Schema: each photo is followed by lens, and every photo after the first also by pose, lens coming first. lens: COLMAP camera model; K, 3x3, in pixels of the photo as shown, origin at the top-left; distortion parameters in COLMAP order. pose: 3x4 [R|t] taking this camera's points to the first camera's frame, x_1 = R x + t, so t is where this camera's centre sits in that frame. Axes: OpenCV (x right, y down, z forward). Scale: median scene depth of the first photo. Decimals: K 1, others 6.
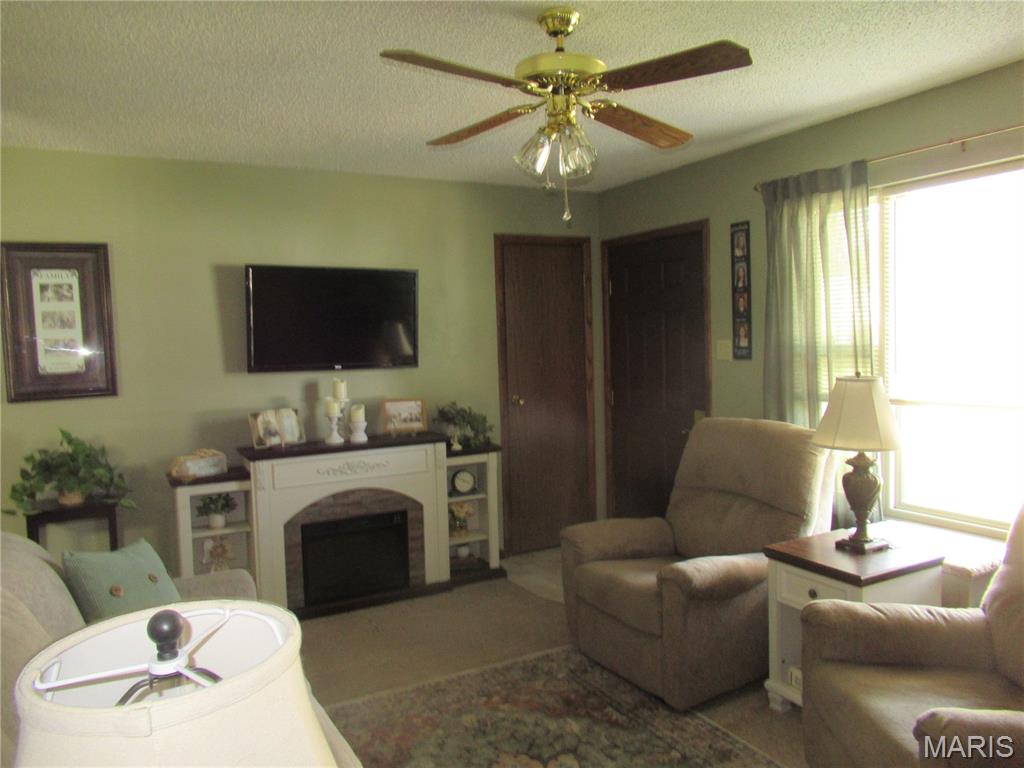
lens RADIAL K [[762.9, 0, 522.2], [0, 762.9, 378.5], [0, 0, 1]] dist [-0.003292, 0.001302]
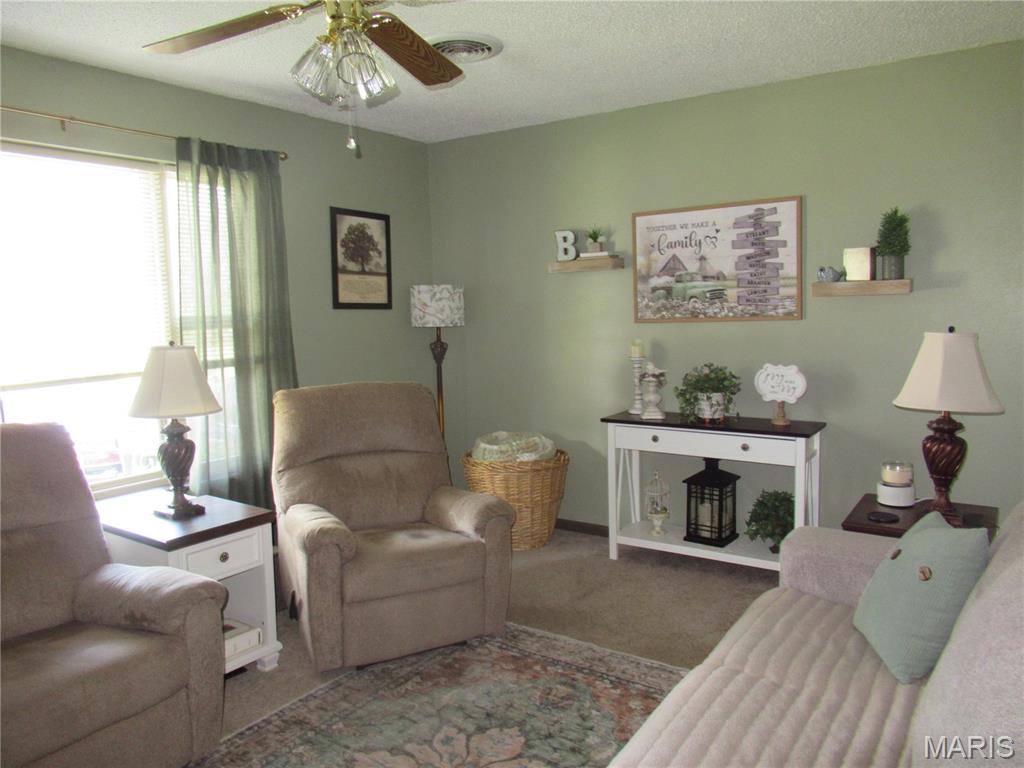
lens RADIAL K [[762.9, 0, 514.1], [0, 762.9, 383.1], [0, 0, 1]] dist [-0.003292, 0.001302]
pose [[-0.452787, -0.052543, 0.890069, -0.453693], [0.087323, 0.990850, 0.102914, -0.012124], [-0.887332, 0.124321, -0.444056, 0.714017]]
